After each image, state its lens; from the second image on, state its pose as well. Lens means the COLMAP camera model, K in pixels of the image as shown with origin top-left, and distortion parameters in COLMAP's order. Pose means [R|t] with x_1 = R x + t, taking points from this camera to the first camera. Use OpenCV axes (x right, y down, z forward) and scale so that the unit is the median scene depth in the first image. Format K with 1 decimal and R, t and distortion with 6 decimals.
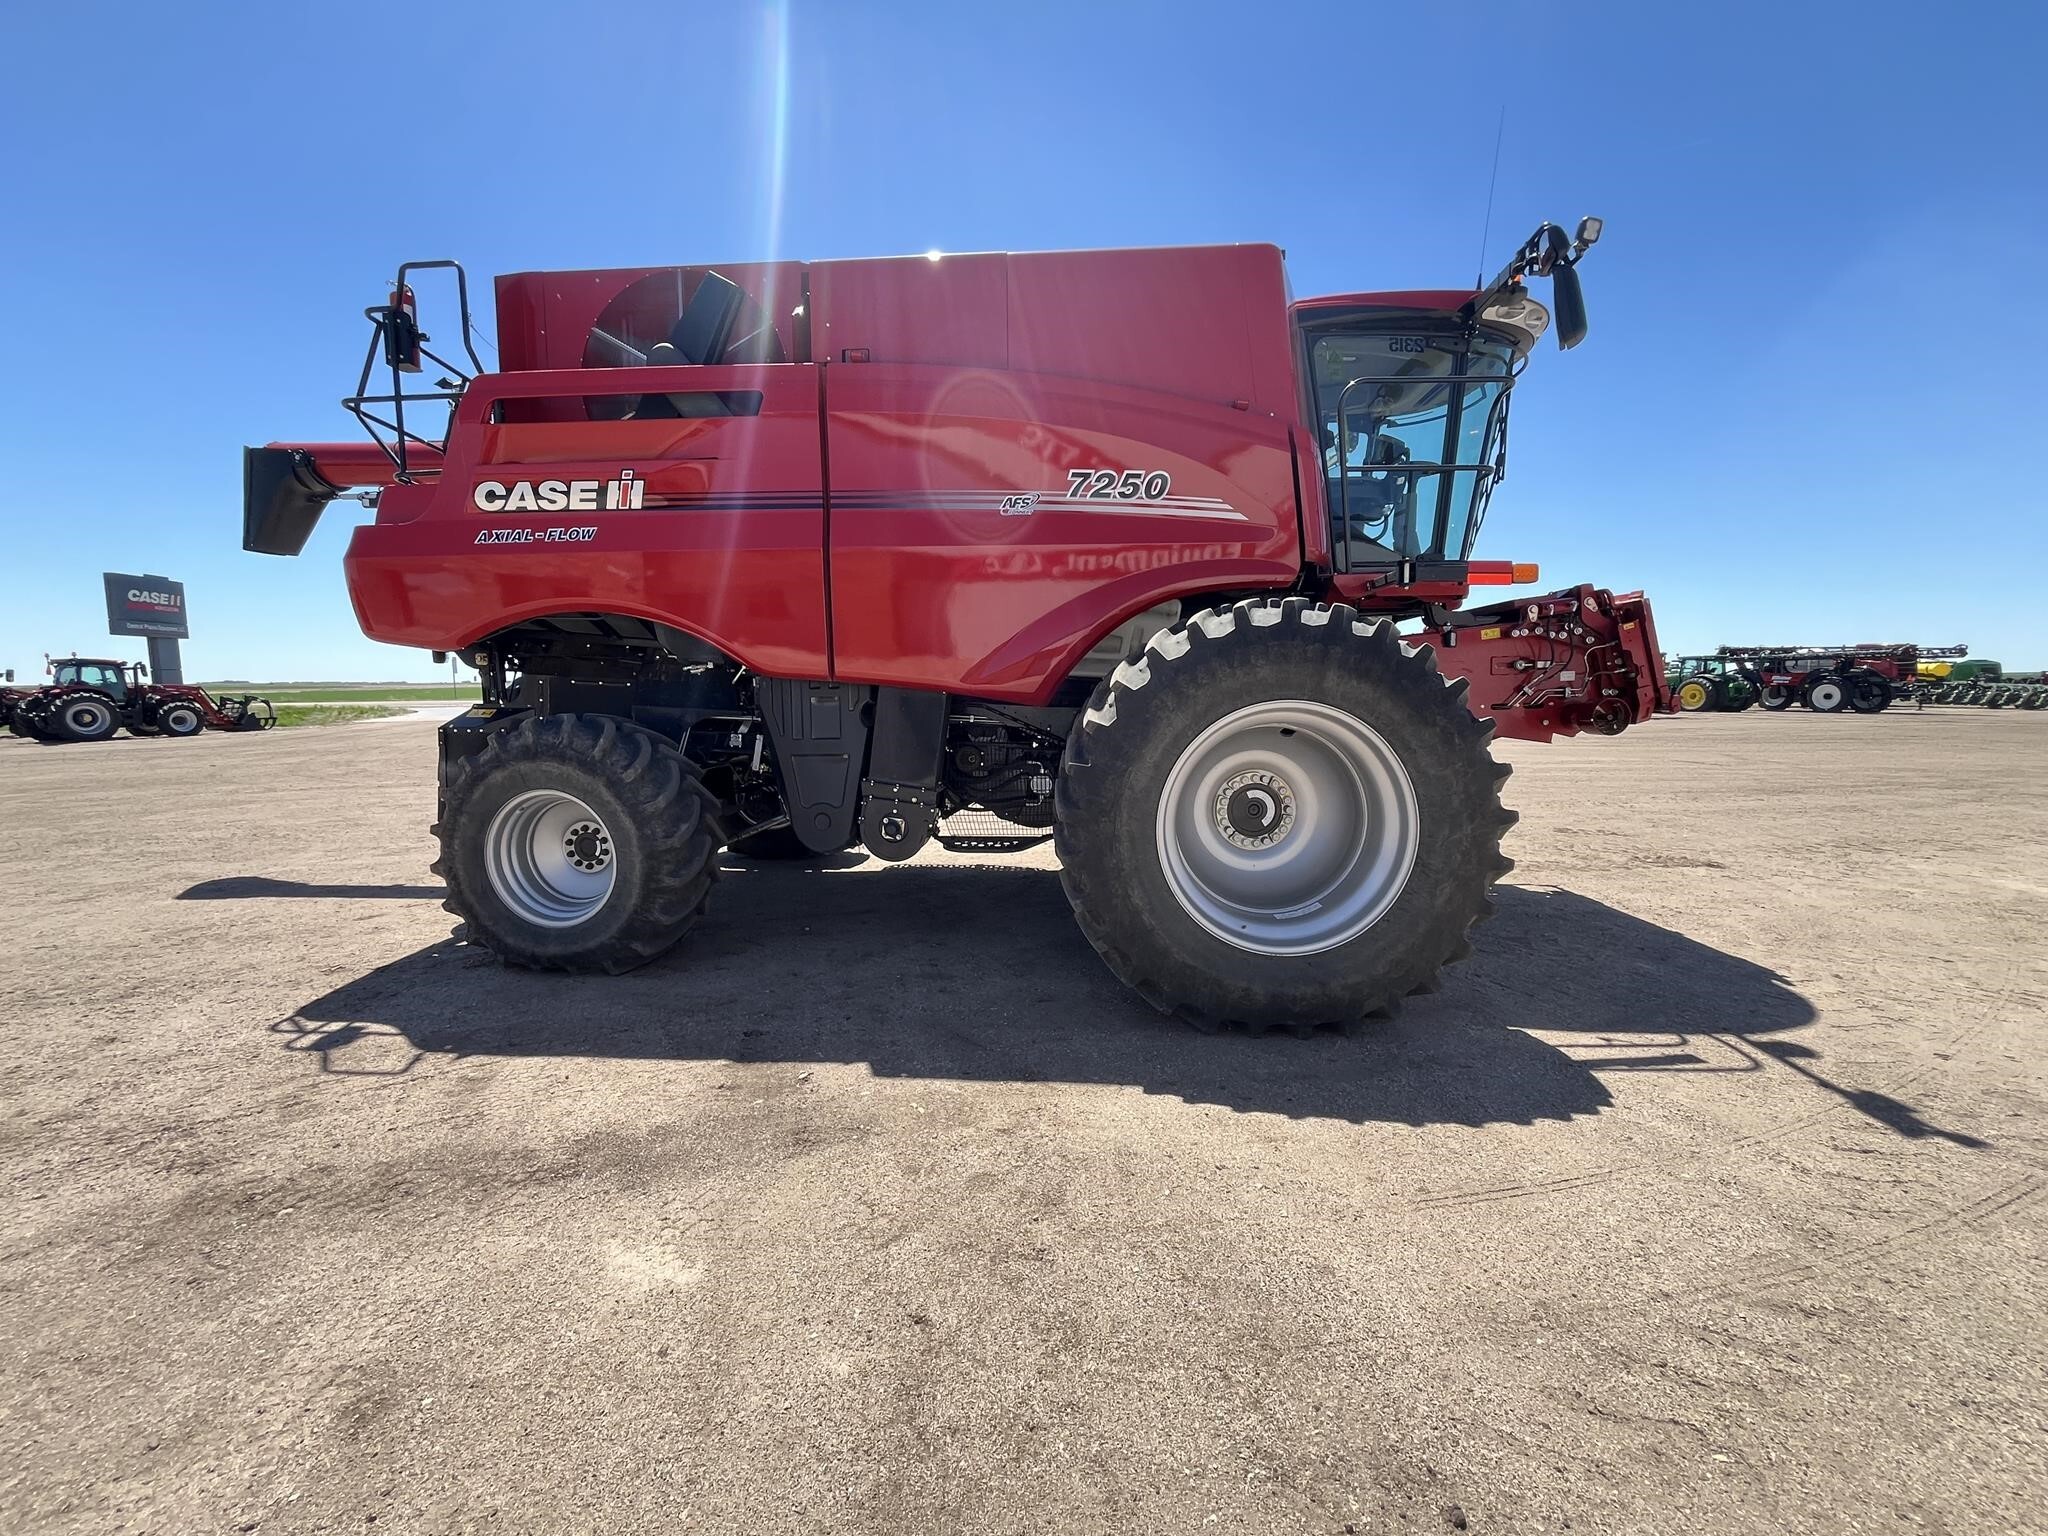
lens RADIAL K [[826.6, 0, 1021.7], [0, 826.6, 768.1], [0, 0, 1]] dist [-0.002273, -0.000117]
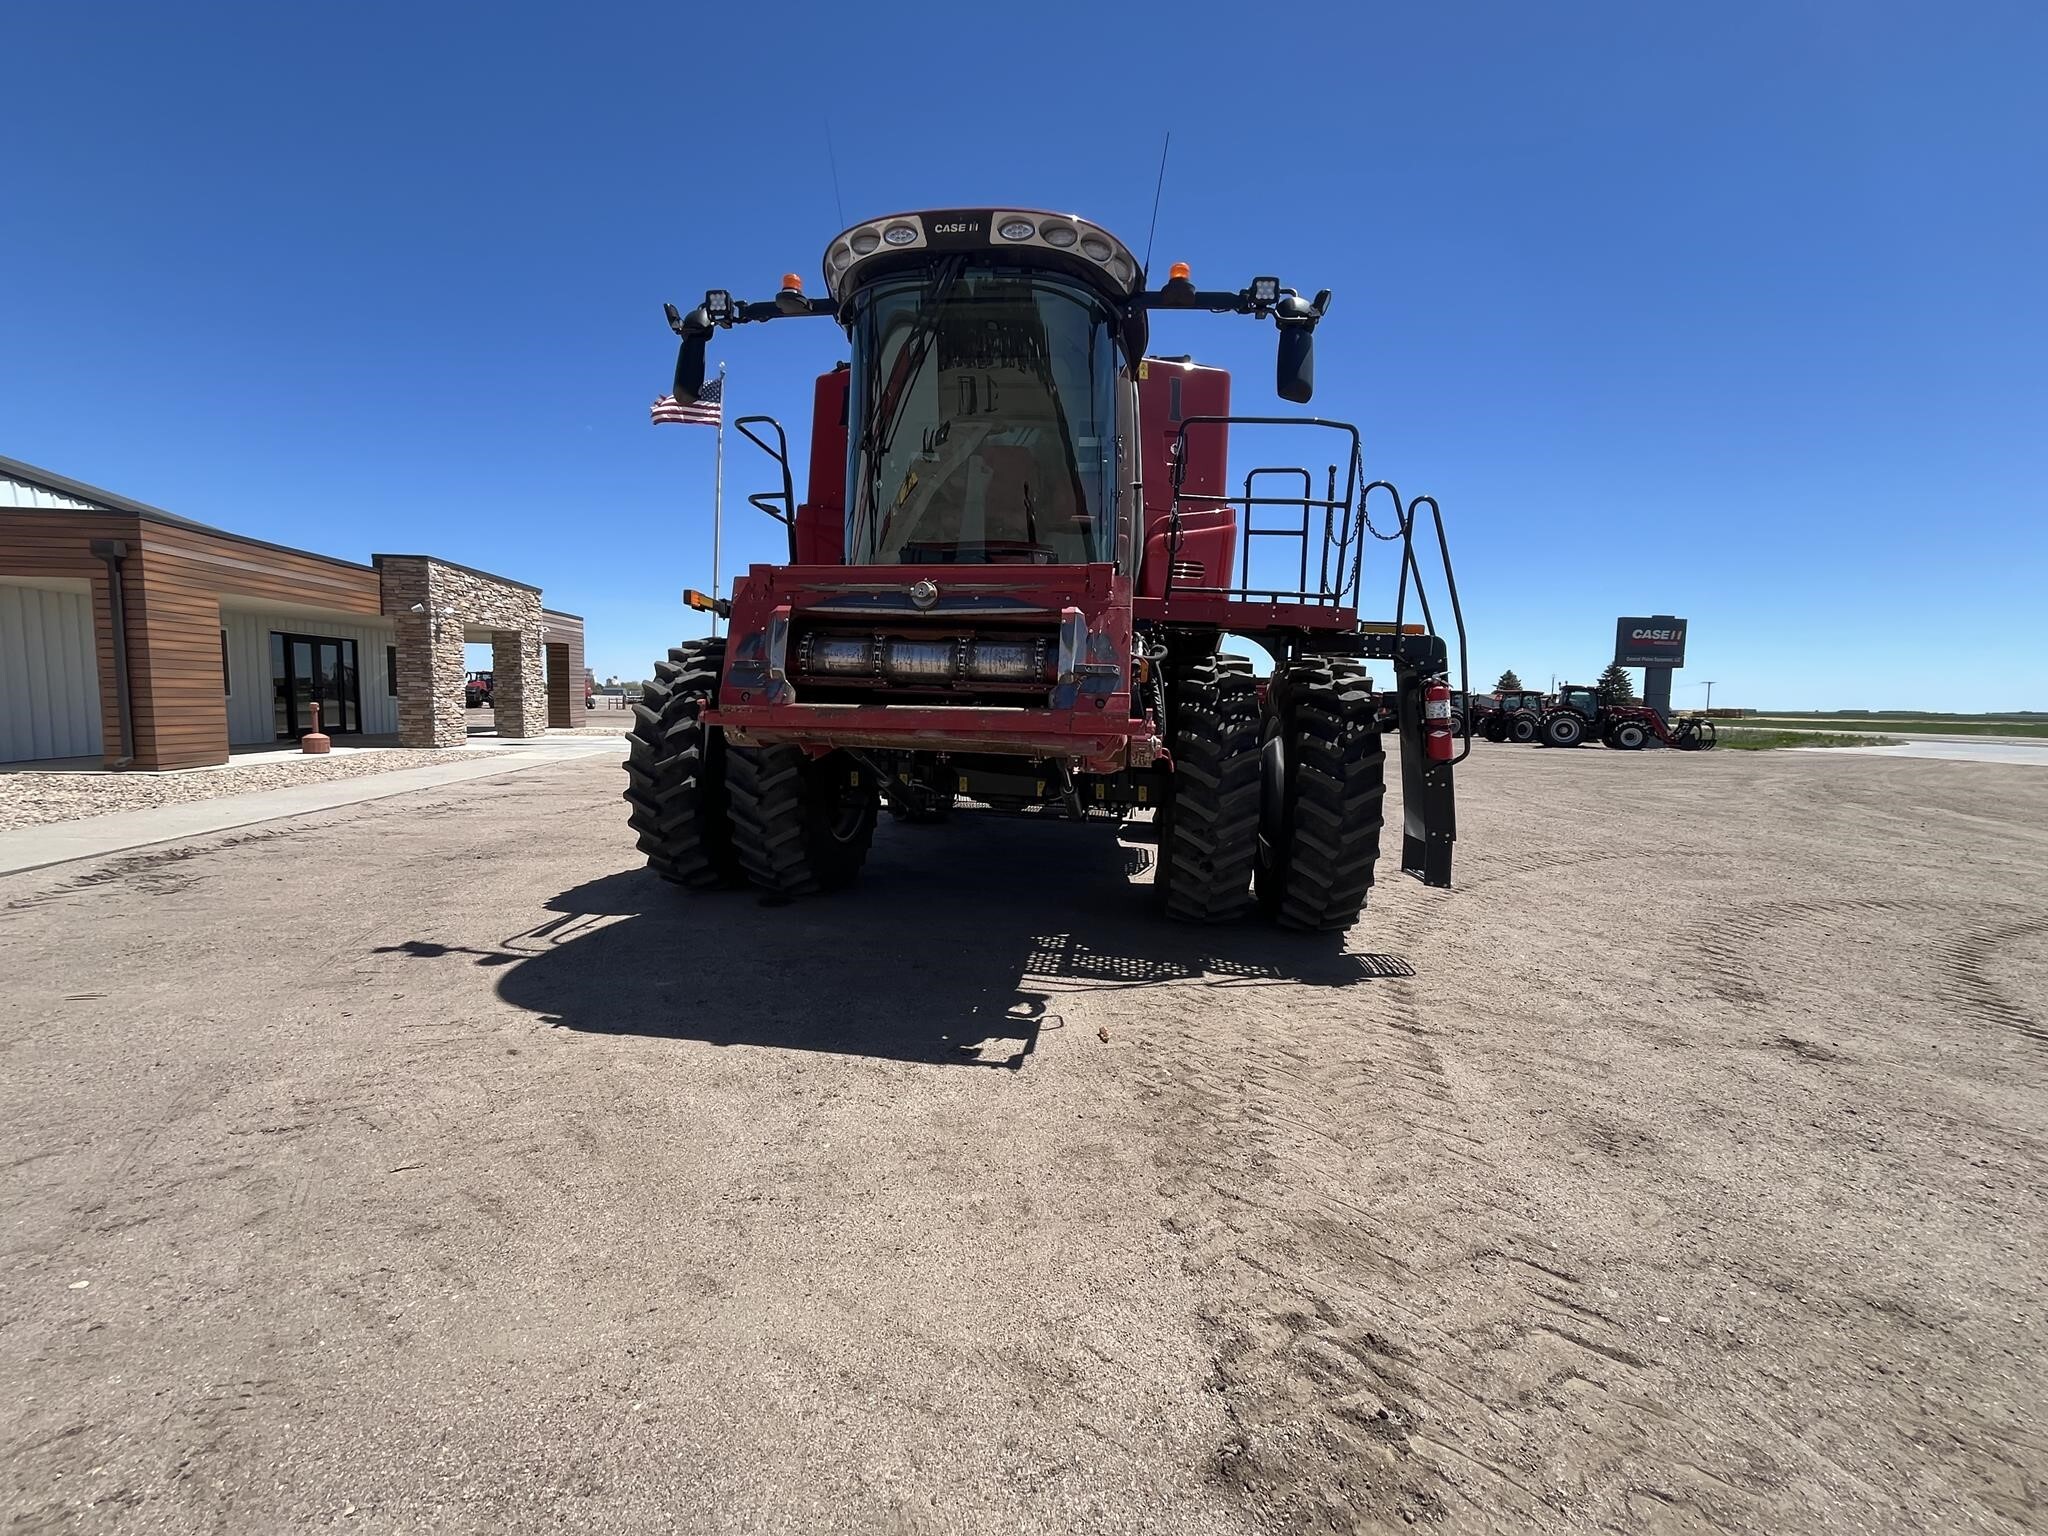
lens RADIAL K [[826.6, 0, 1021.0], [0, 826.6, 769.0], [0, 0, 1]] dist [-0.002273, -0.000117]
pose [[-0.076746, 0.090666, -0.992920, 1.673450], [-0.123851, 0.987277, 0.099724, -0.150039], [0.989329, 0.130627, -0.064540, 1.462417]]
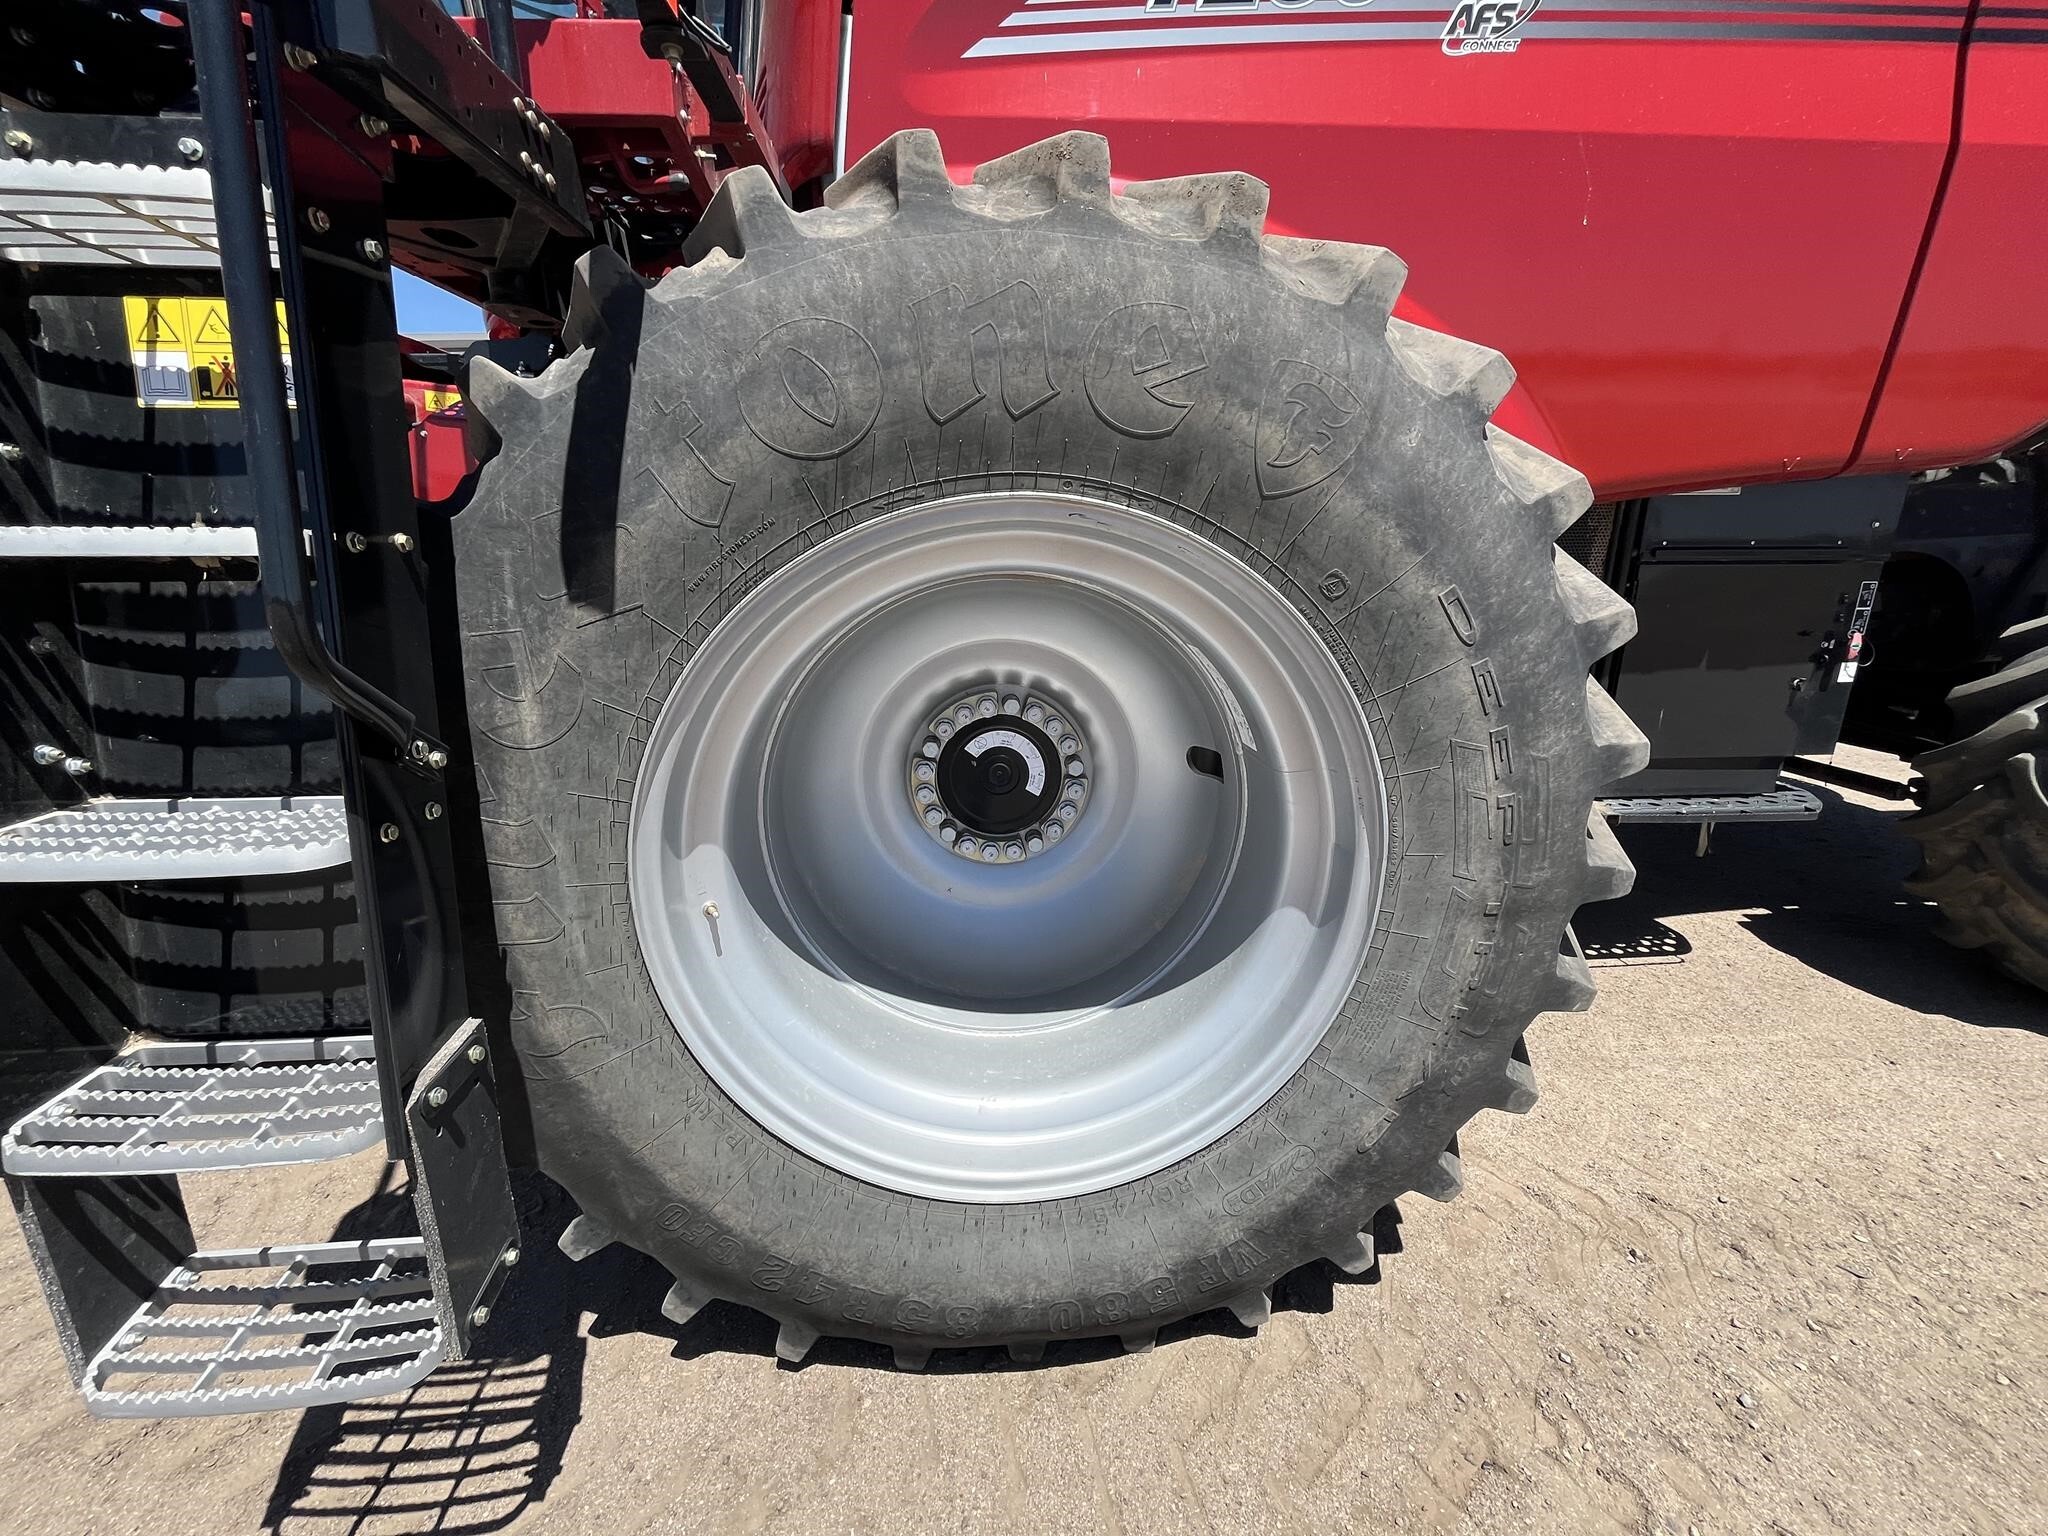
lens RADIAL K [[826.6, 0, 1021.2], [0, 826.6, 767.8], [0, 0, 1]] dist [-0.002273, -0.000117]
pose [[-0.991429, 0.045651, -0.122410, 0.348963], [0.000989, 0.939560, 0.342384, -0.169318], [0.130642, 0.339328, -0.931552, 2.141309]]
